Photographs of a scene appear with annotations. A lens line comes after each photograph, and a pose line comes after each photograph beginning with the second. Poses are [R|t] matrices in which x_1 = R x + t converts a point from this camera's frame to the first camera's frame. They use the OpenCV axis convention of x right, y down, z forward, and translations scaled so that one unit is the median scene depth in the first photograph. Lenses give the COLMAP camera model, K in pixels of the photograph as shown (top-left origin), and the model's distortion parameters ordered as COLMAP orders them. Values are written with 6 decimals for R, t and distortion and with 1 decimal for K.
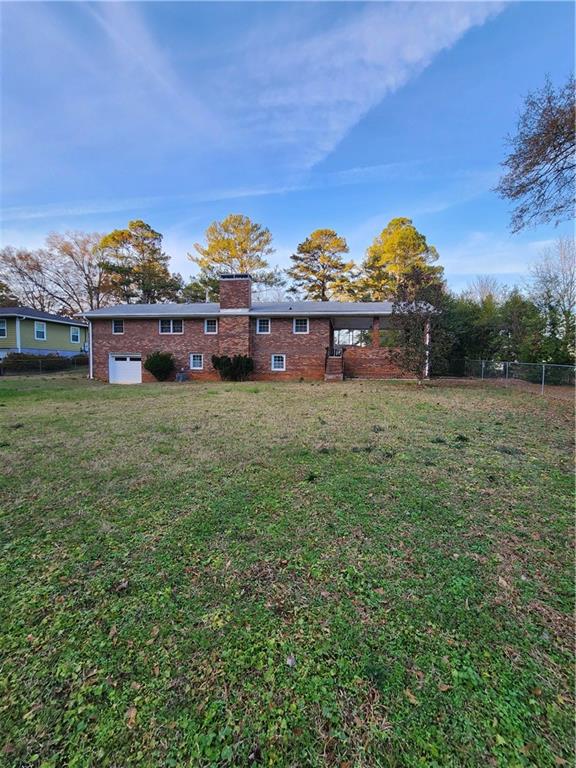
lens RADIAL K [[317.4, 0, 294.0], [0, 317.4, 381.1], [0, 0, 1]] dist [0.000295, 0.000195]
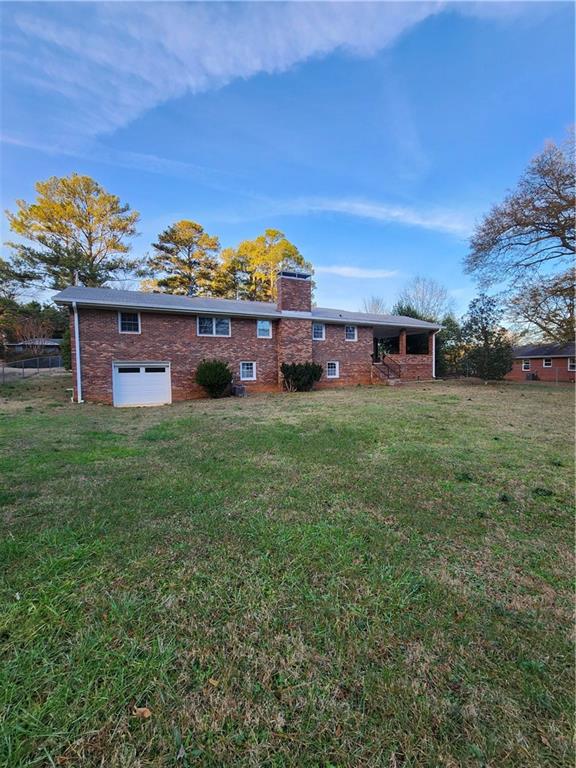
lens RADIAL K [[317.4, 0, 294.0], [0, 317.4, 381.1], [0, 0, 1]] dist [0.000295, 0.000195]
pose [[0.812163, -0.046933, 0.581540, -0.684812], [0.049281, 0.998716, 0.011776, -0.038614], [-0.581345, 0.019094, 0.813433, 0.259902]]
